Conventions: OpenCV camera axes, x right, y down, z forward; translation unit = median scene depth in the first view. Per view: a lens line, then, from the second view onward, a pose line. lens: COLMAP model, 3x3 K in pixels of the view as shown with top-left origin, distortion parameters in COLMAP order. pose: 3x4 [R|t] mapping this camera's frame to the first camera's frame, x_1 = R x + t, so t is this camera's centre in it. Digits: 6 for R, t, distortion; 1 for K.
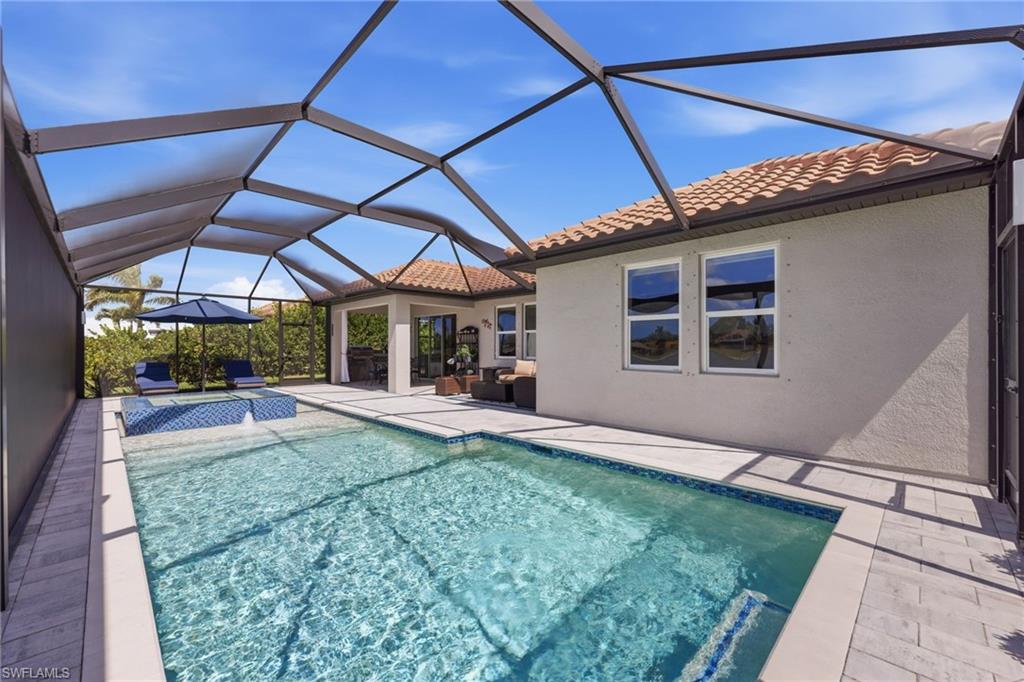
lens RADIAL K [[418.2, 0, 512.2], [0, 418.2, 344.7], [0, 0, 1]] dist [-0.002809, 0.000158]
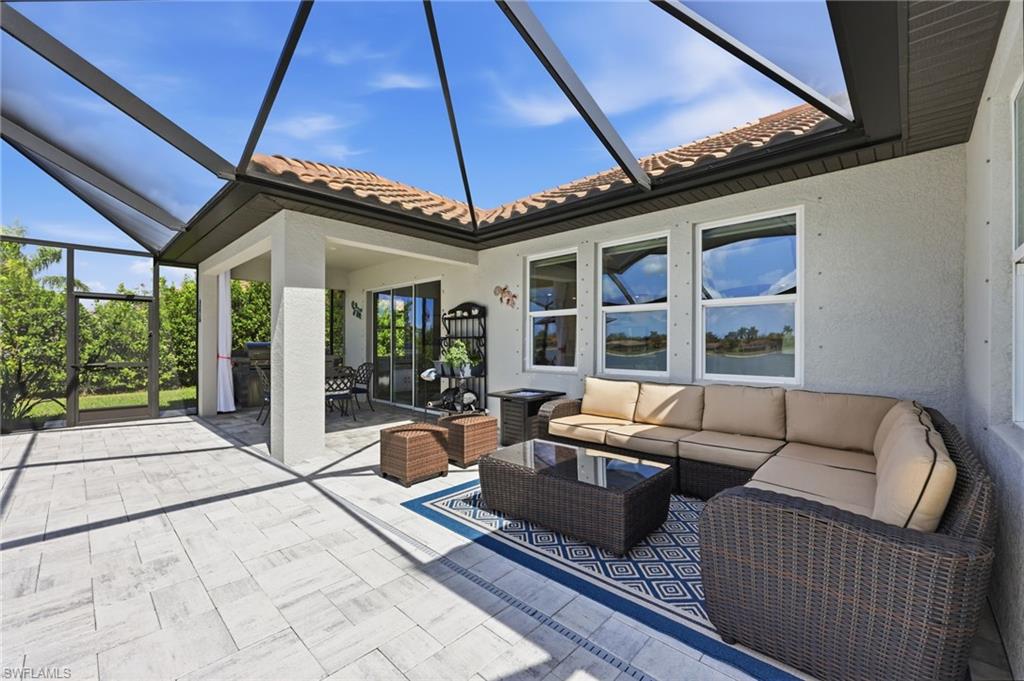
lens RADIAL K [[418.2, 0, 515.3], [0, 418.2, 342.0], [0, 0, 1]] dist [-0.002809, 0.000158]
pose [[0.999435, 0.004285, 0.033339, -0.064162], [-0.004226, 0.999989, -0.001833, 0.002268], [-0.033346, 0.001691, 0.999442, 0.522854]]
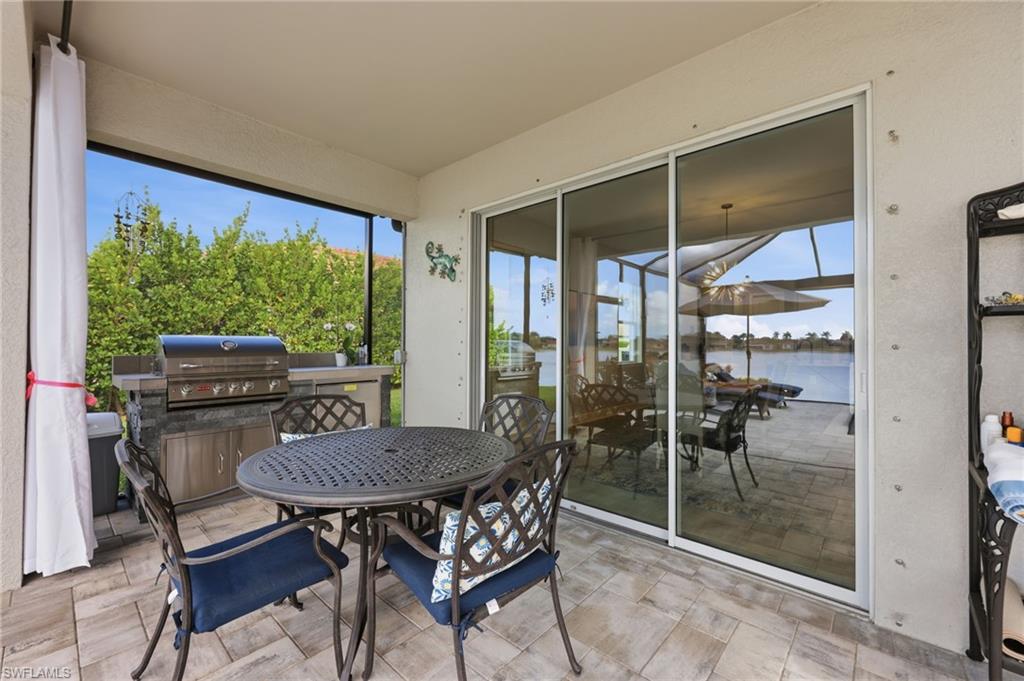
lens RADIAL K [[418.2, 0, 509.0], [0, 418.2, 343.4], [0, 0, 1]] dist [-0.002809, 0.000158]
pose [[0.998688, 0.009179, 0.050385, -0.331943], [-0.008973, 0.999950, -0.004306, 0.009584], [-0.050422, 0.003848, 0.998721, 1.047859]]
